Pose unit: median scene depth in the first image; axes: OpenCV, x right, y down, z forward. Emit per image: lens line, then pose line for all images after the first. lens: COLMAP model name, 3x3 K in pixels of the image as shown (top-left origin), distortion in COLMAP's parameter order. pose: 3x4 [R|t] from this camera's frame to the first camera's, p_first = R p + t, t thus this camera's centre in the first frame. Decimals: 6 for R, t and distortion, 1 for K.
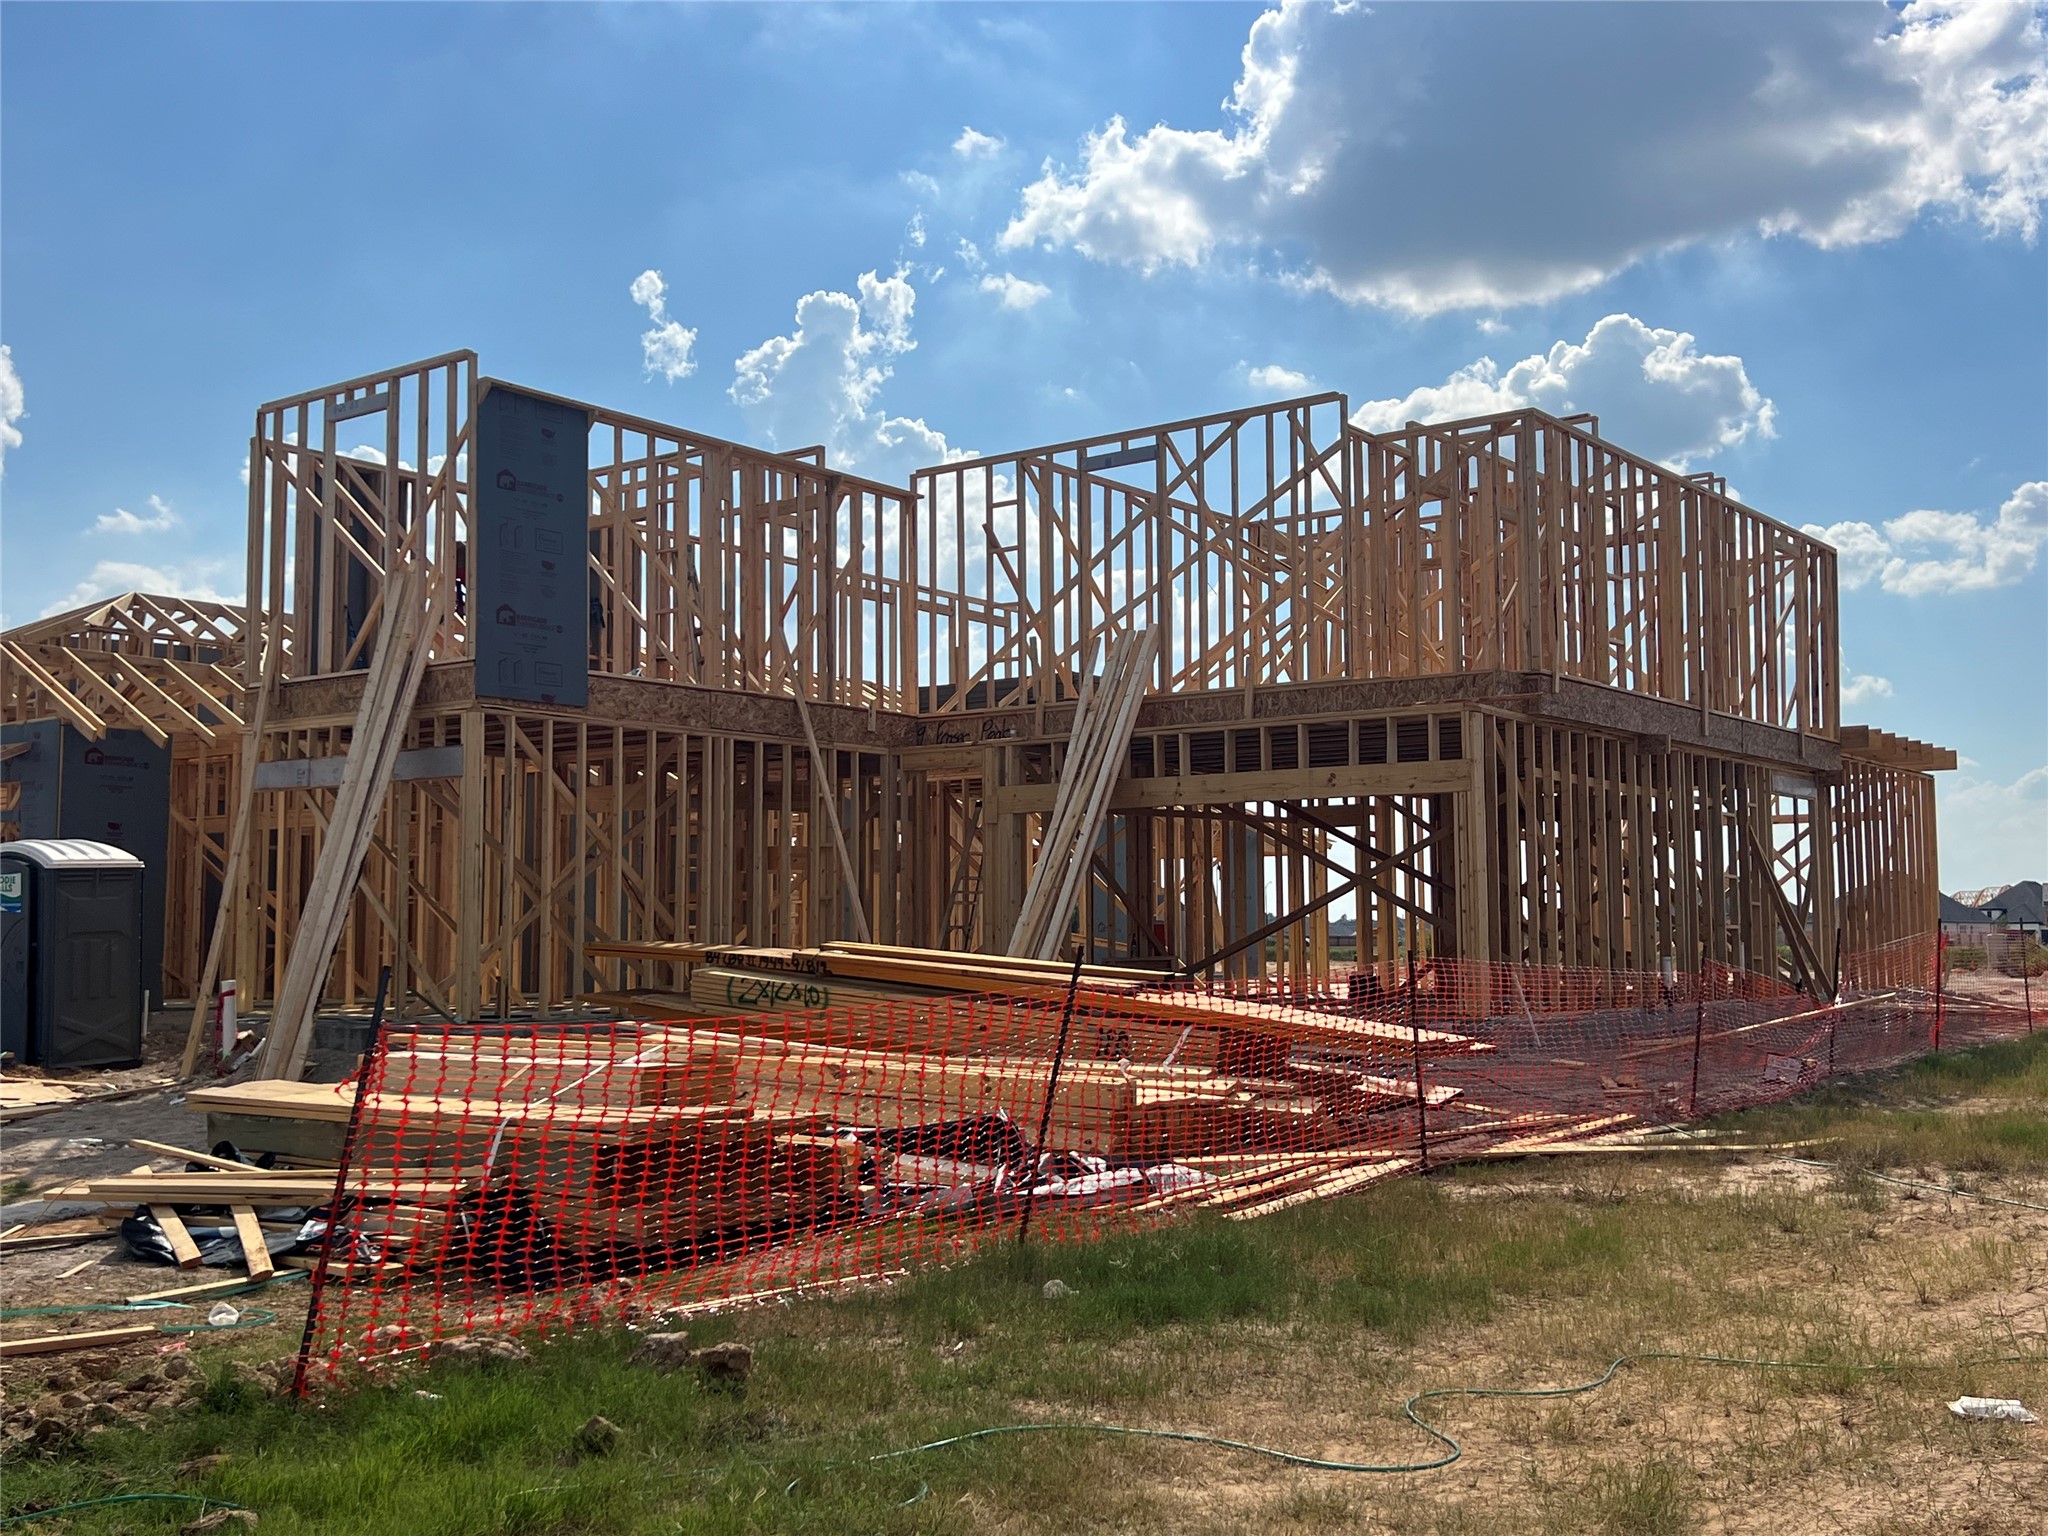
lens RADIAL K [[2049.7, 0, 1024.0], [0, 2049.7, 768.0], [0, 0, 1]] dist [0.072369, -0.020310]
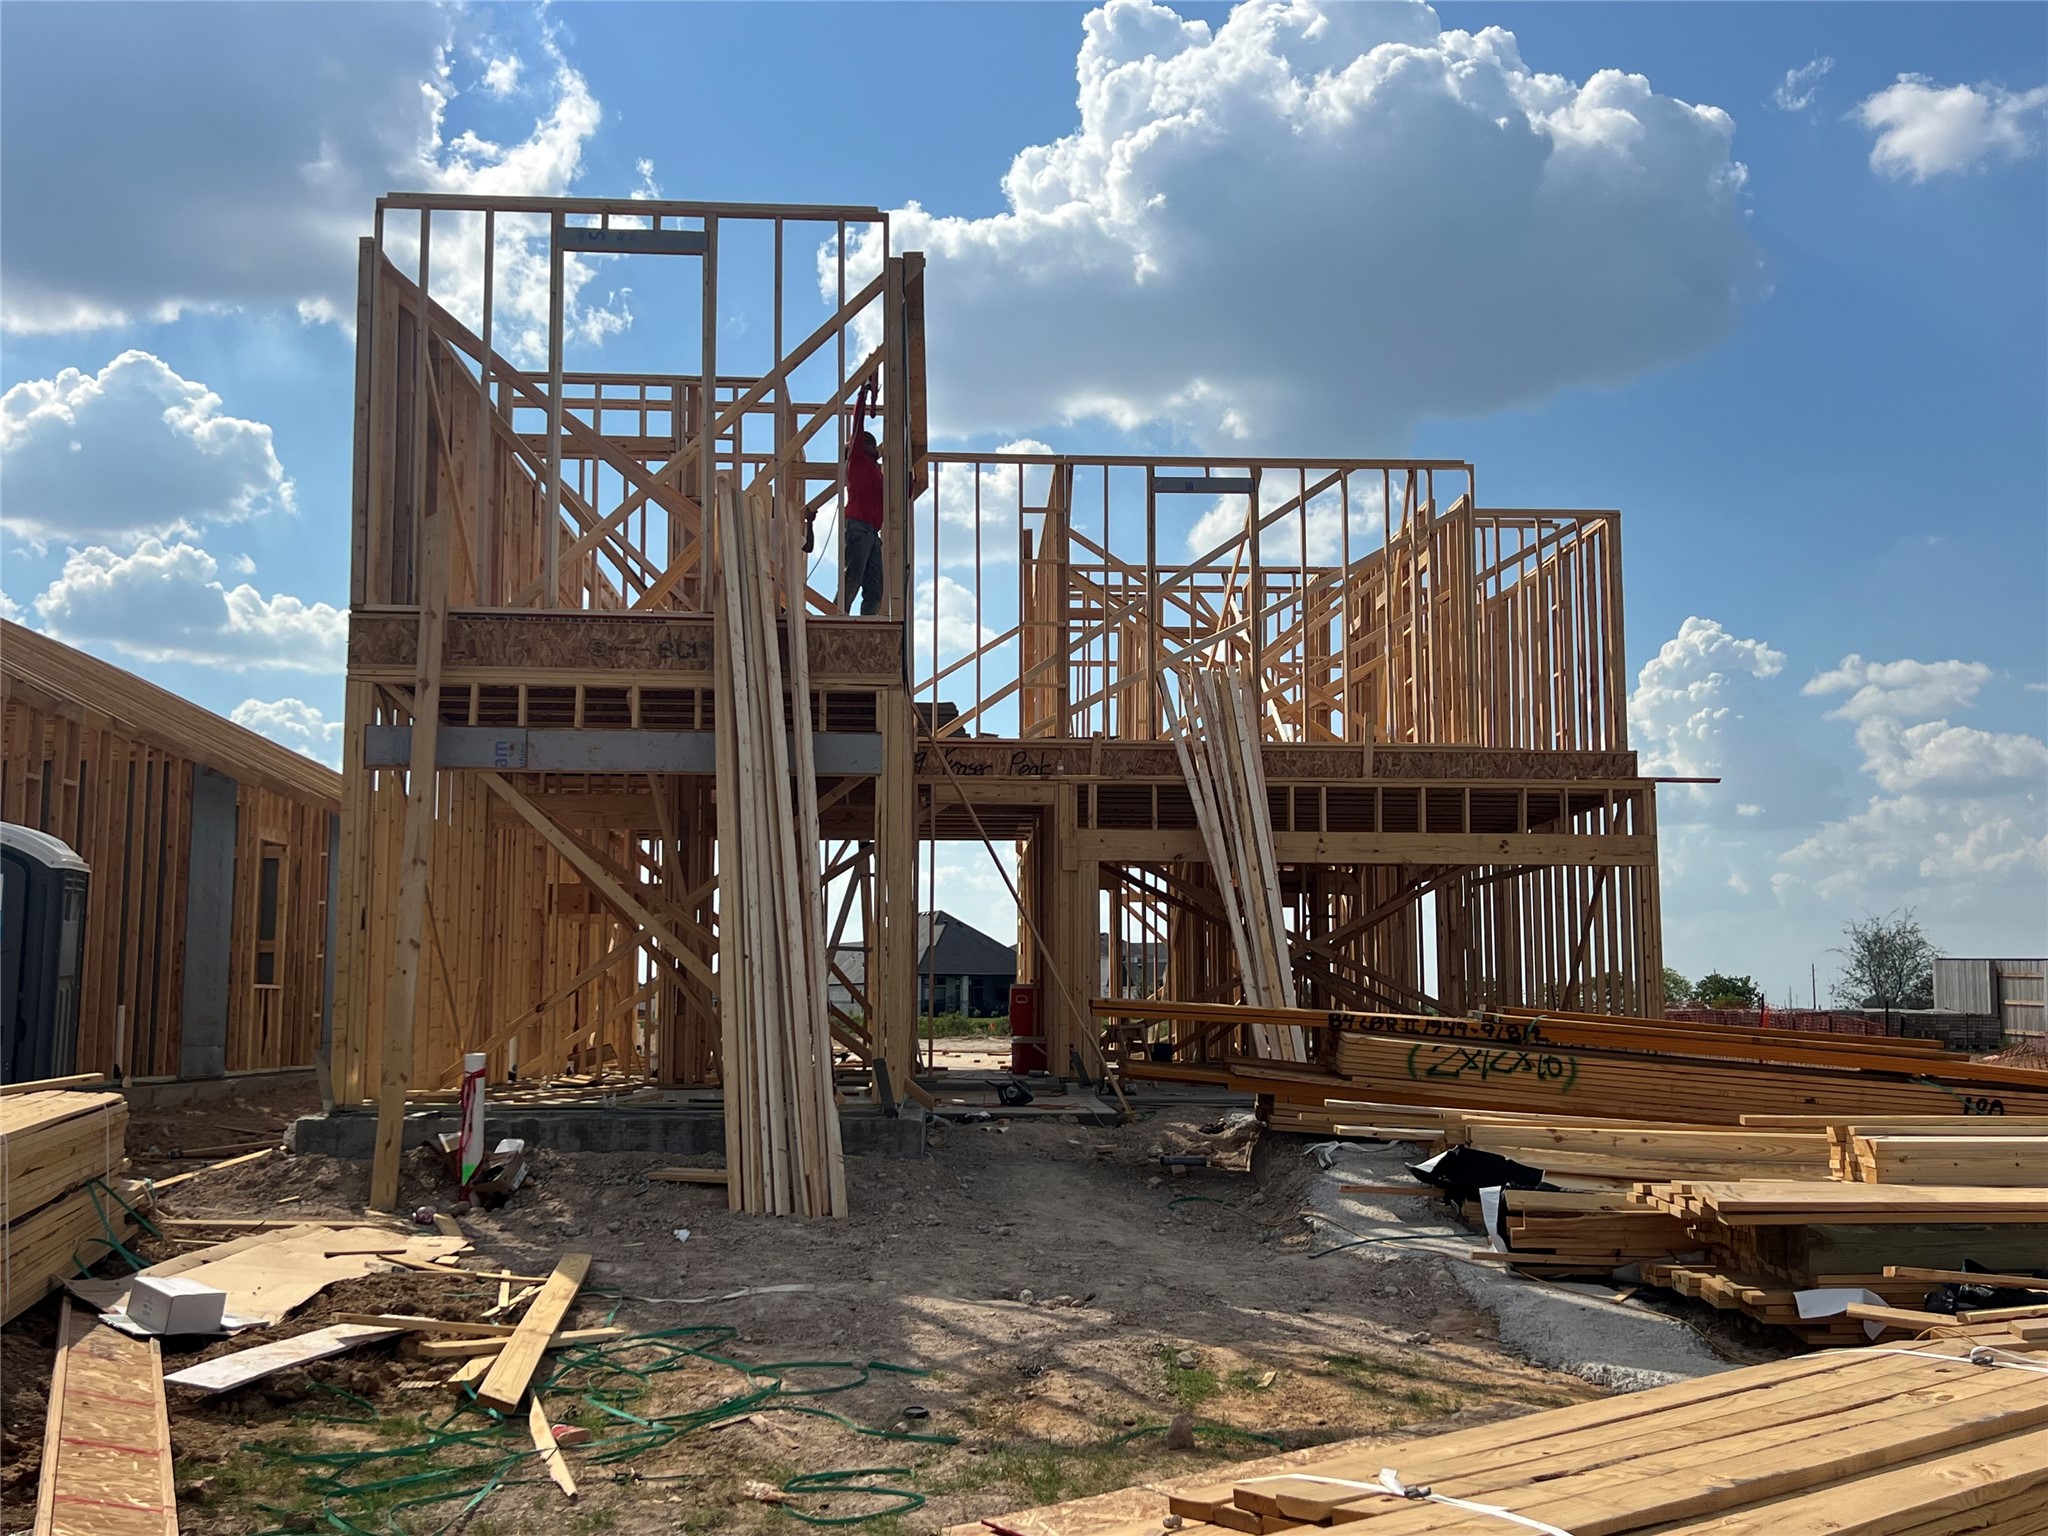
lens RADIAL K [[2049.7, 0, 1024.0], [0, 2049.7, 768.0], [0, 0, 1]] dist [0.072369, -0.020310]
pose [[0.758762, 0.082900, 0.646070, -0.640510], [-0.059658, 0.996544, -0.057808, 0.037342], [-0.648630, 0.005319, 0.761086, 0.367798]]
